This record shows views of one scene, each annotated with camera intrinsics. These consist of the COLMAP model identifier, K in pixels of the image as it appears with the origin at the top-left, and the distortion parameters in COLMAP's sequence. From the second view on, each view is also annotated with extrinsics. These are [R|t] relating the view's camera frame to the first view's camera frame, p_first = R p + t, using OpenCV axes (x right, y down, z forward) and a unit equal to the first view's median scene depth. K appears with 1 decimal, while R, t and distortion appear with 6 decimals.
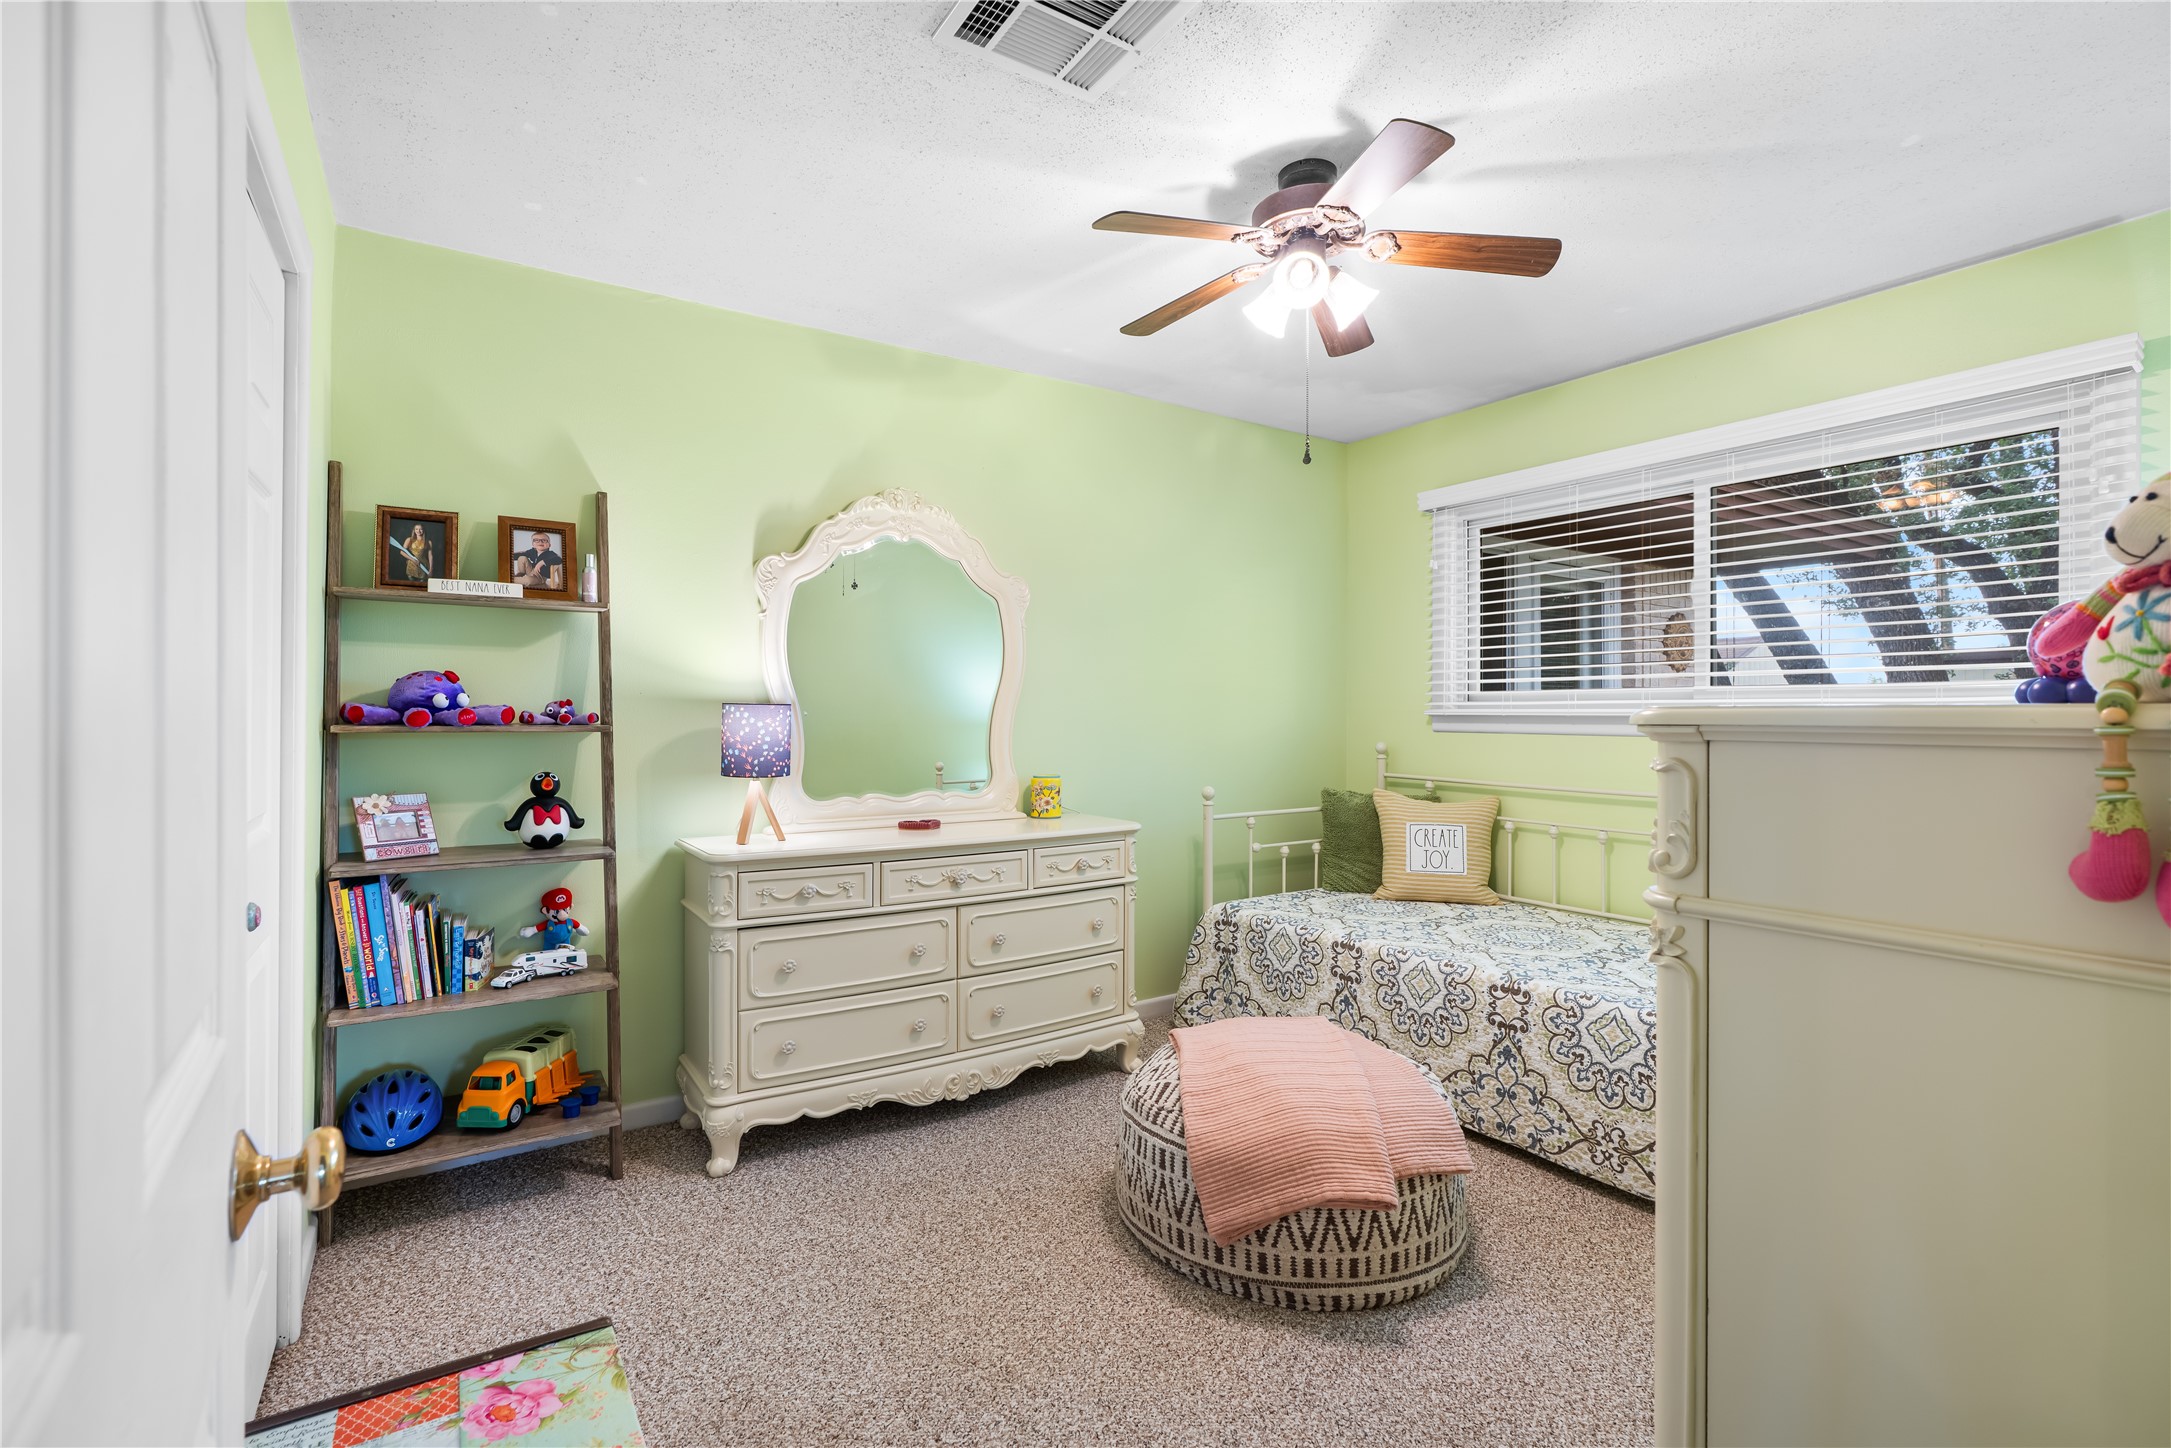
lens RADIAL K [[987.9, 0, 1068.2], [0, 987.9, 722.0], [0, 0, 1]] dist [-0.011882, 0.005087]
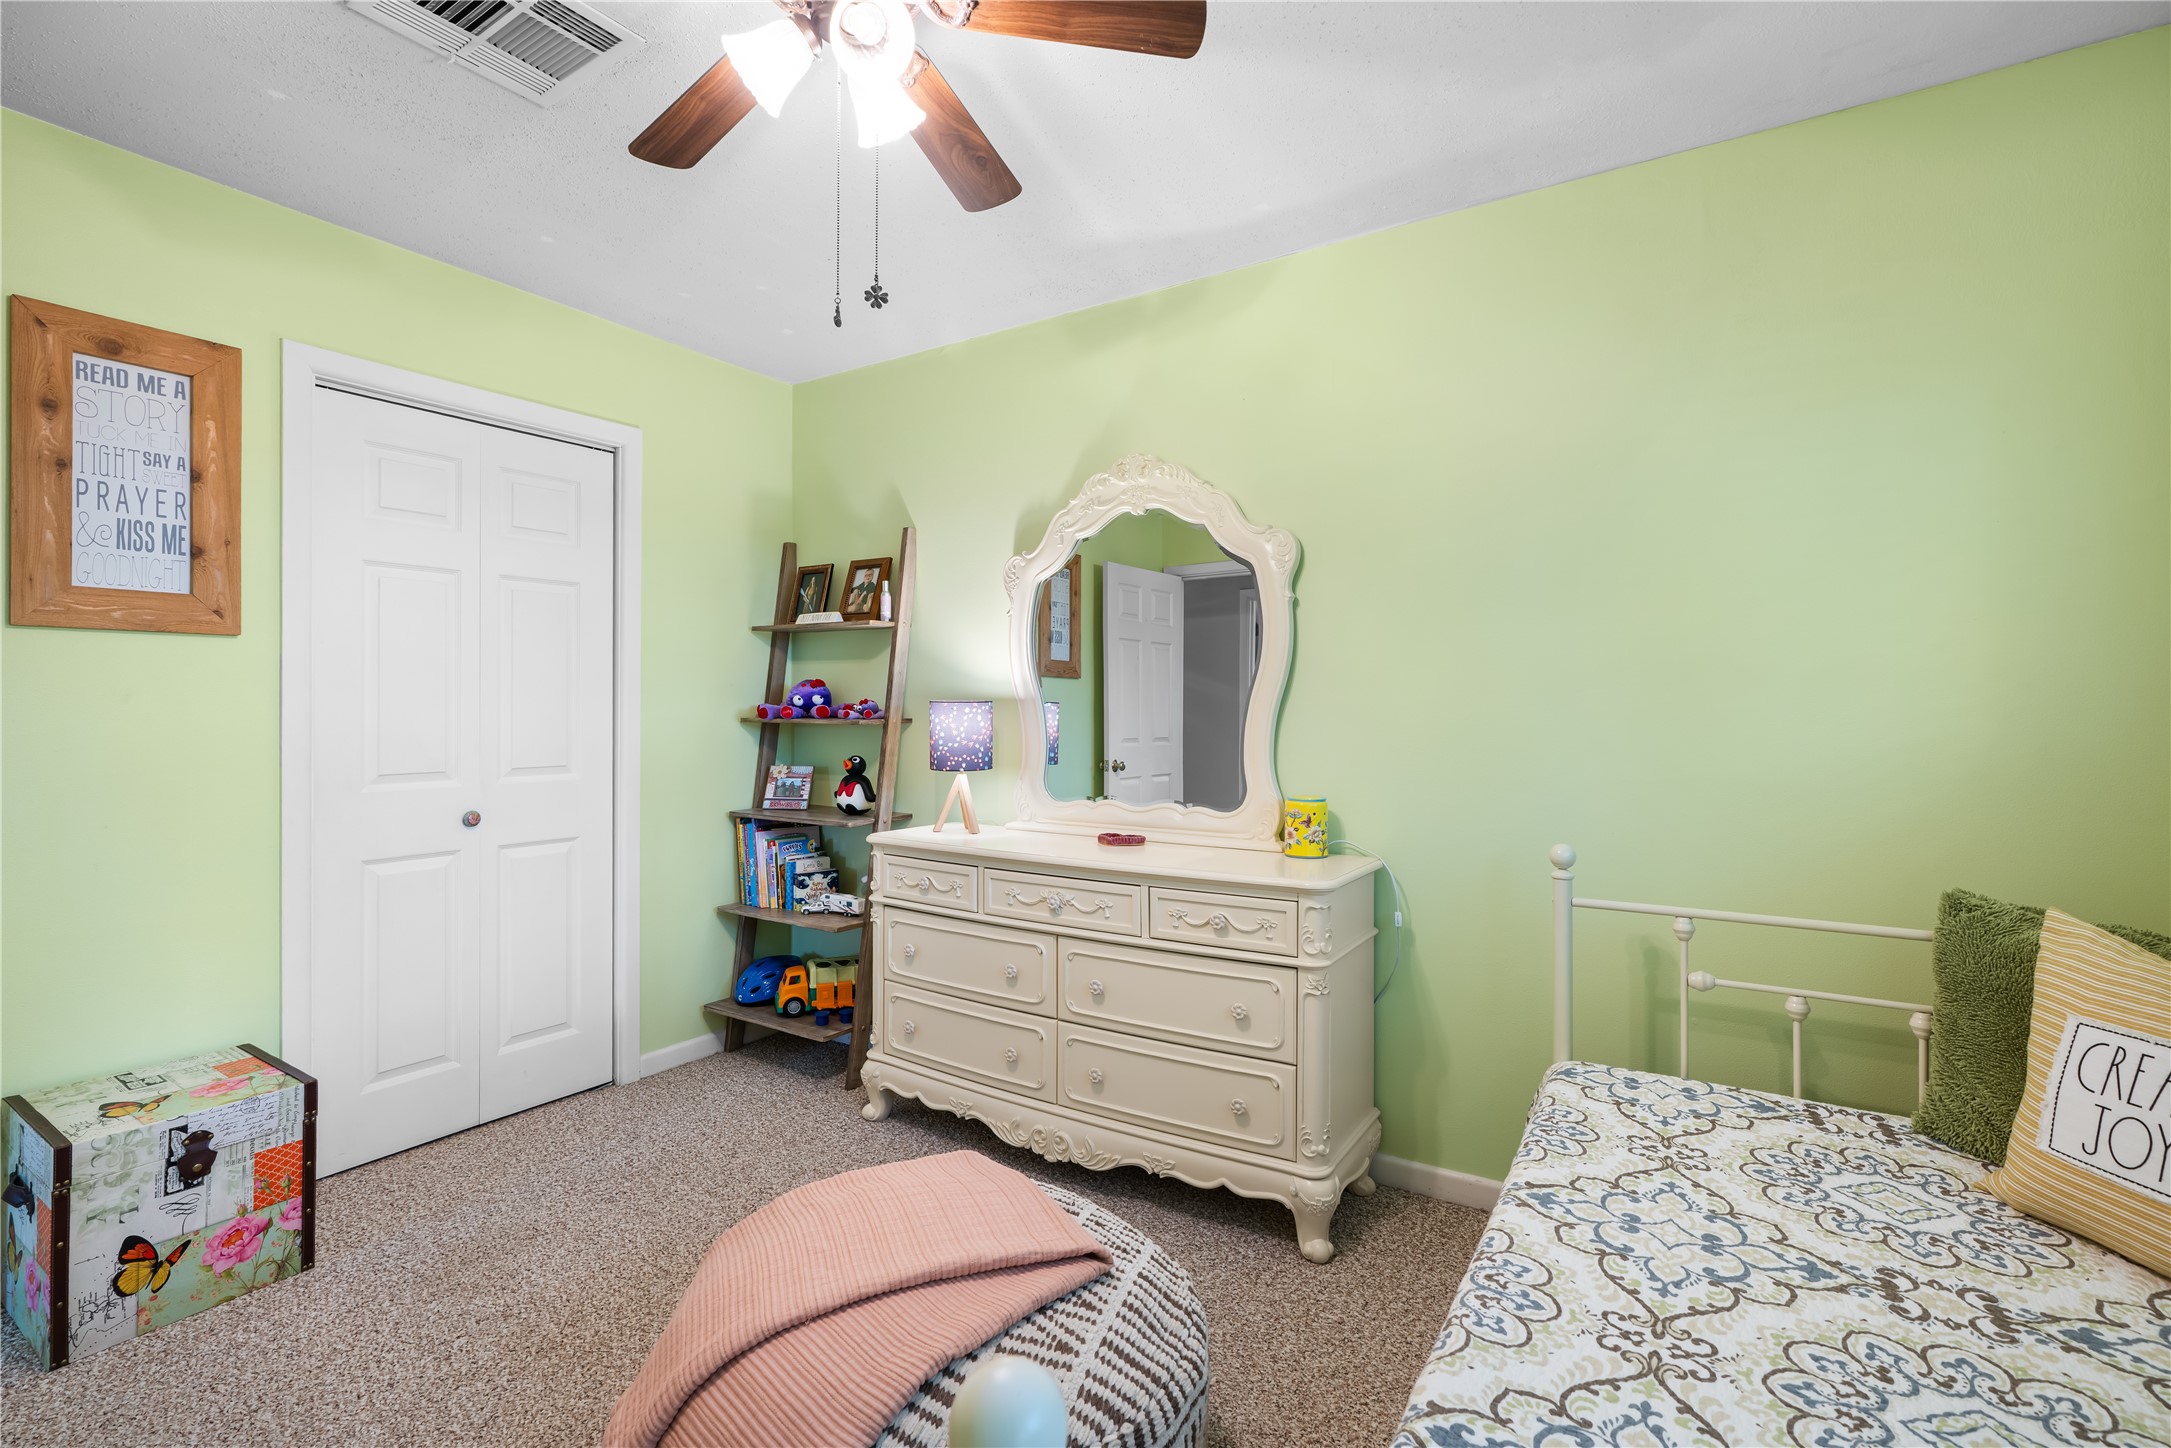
lens RADIAL K [[987.9, 0, 1075.4], [0, 987.9, 707.4], [0, 0, 1]] dist [-0.011882, 0.005087]
pose [[0.400247, 0.000305, -0.916407, 0.733887], [-0.009494, 0.999948, -0.003813, -0.009592], [0.916358, 0.010226, 0.400229, 0.717859]]
